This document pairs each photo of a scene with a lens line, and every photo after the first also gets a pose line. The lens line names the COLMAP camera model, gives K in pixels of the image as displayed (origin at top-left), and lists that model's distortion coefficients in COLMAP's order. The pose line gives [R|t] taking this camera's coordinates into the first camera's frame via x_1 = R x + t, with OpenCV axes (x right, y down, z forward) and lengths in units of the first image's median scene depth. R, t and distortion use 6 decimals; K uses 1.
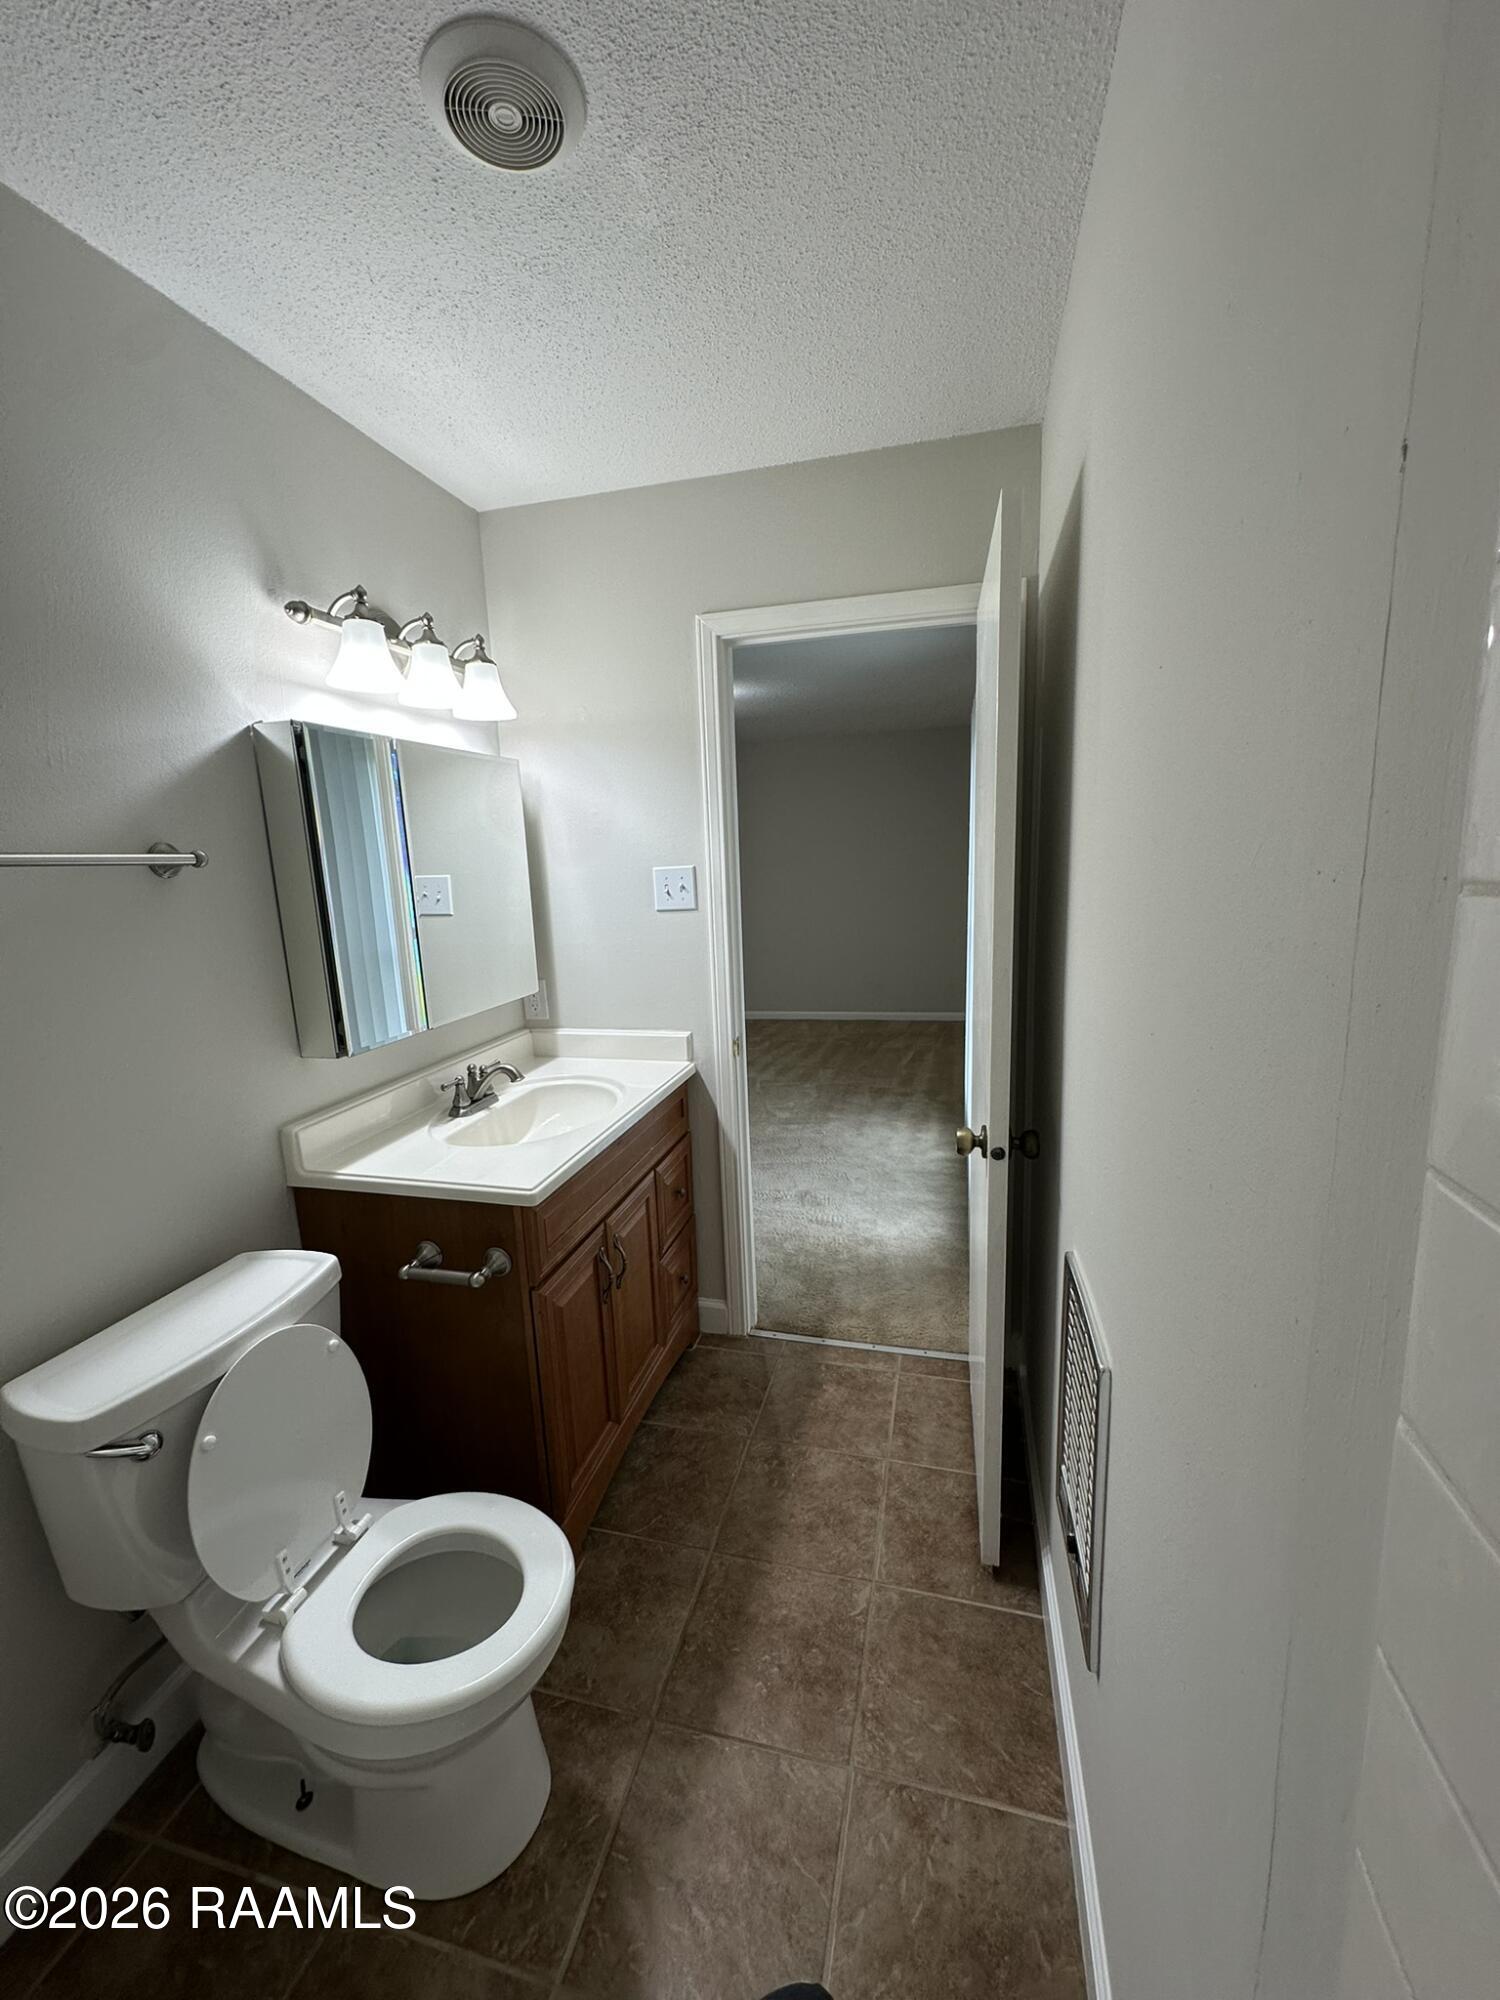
lens RADIAL K [[796.9, 0, 749.2], [0, 796.9, 1003.9], [0, 0, 1]] dist [-0.007660, 0.001532]
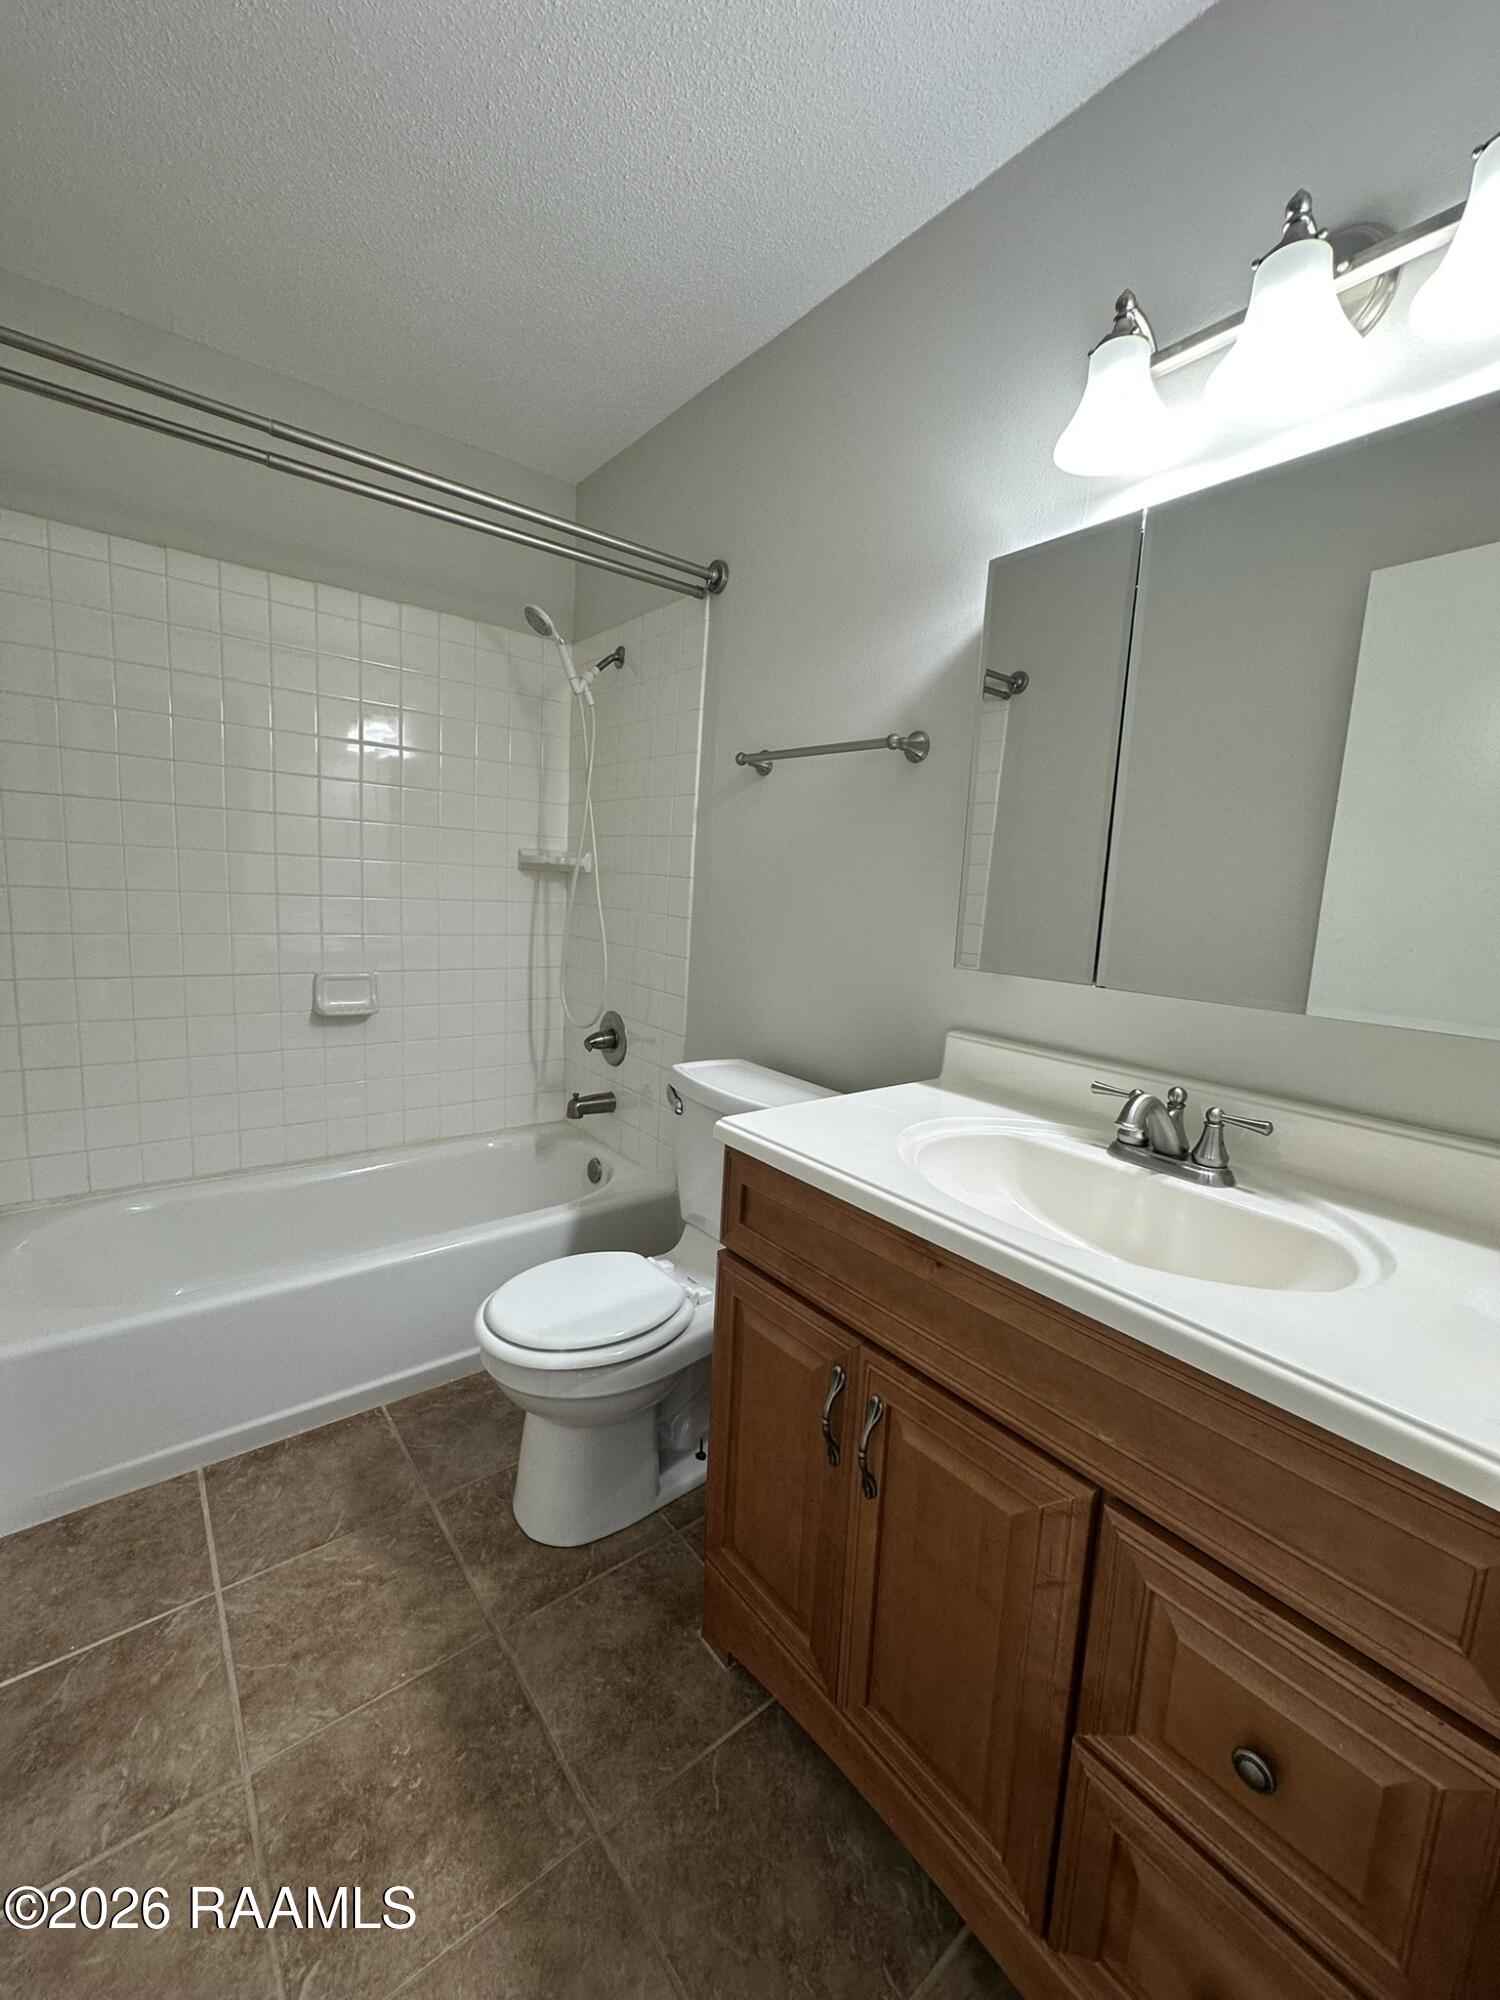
lens RADIAL K [[796.9, 0, 756.7], [0, 796.9, 1002.3], [0, 0, 1]] dist [-0.007660, 0.001532]
pose [[-0.596632, 0.120926, -0.793352, 0.308916], [-0.171557, 0.946510, 0.273289, -0.098389], [0.783963, 0.299158, -0.543972, 1.359213]]
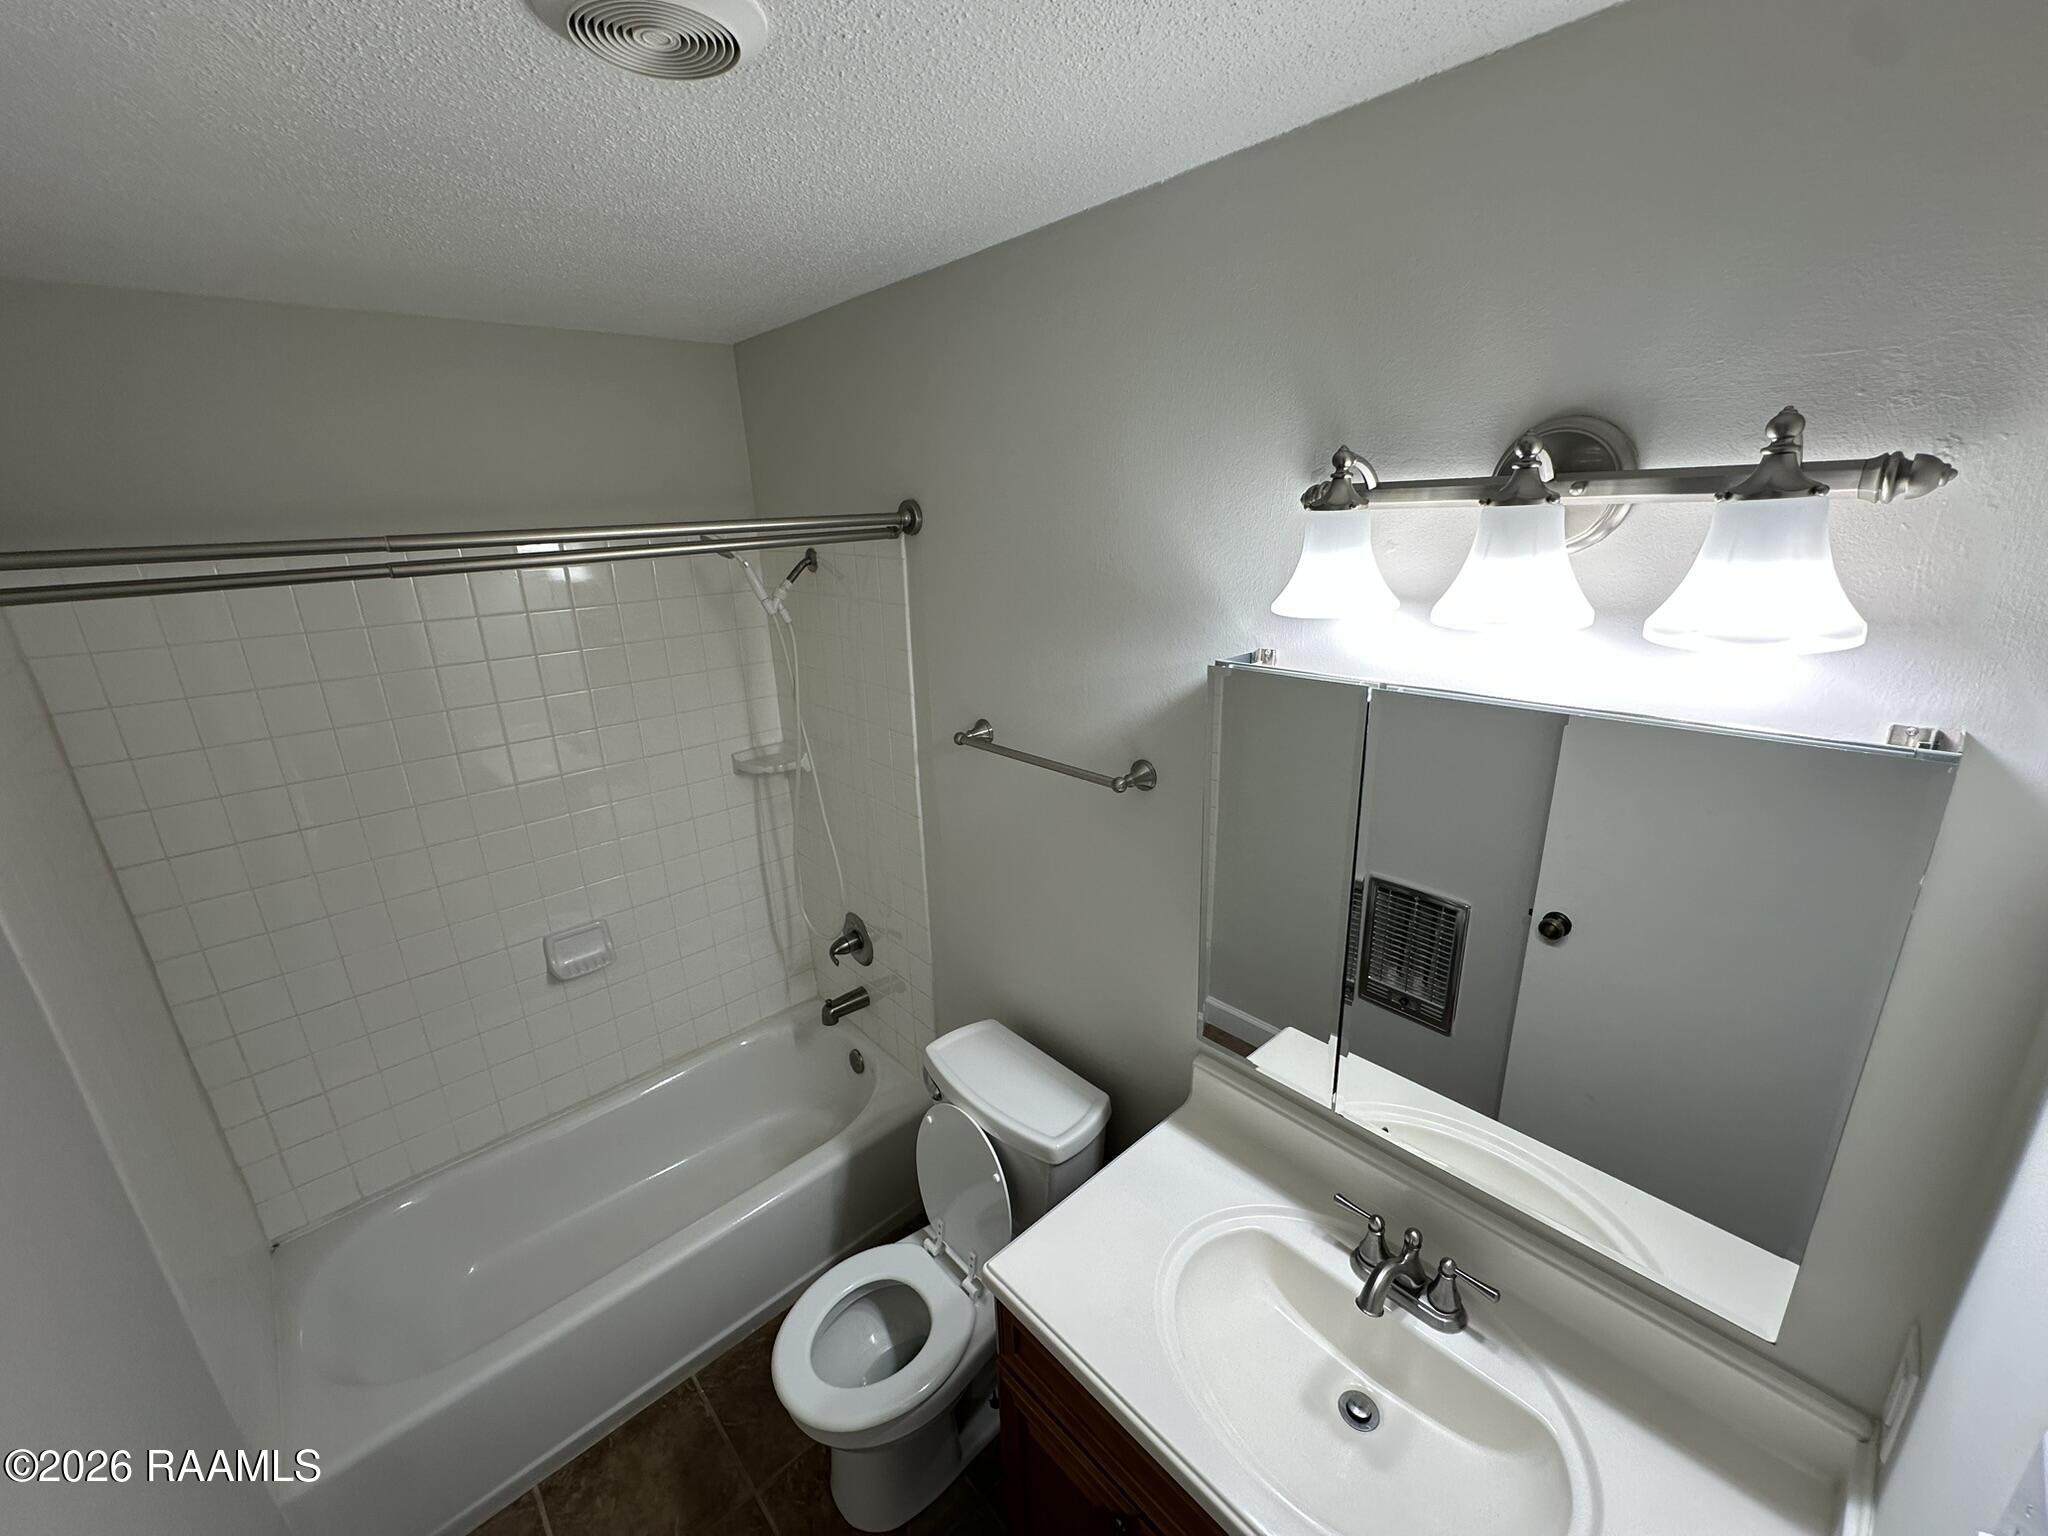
lens RADIAL K [[816.0, 0, 1028.0], [0, 816.0, 761.2], [0, 0, 1]] dist [-0.007660, 0.001532]
pose [[-0.541870, 0.307480, -0.782197, 0.196765], [-0.093047, 0.903007, 0.419429, -0.587710], [0.835296, 0.300058, -0.460702, 1.206947]]
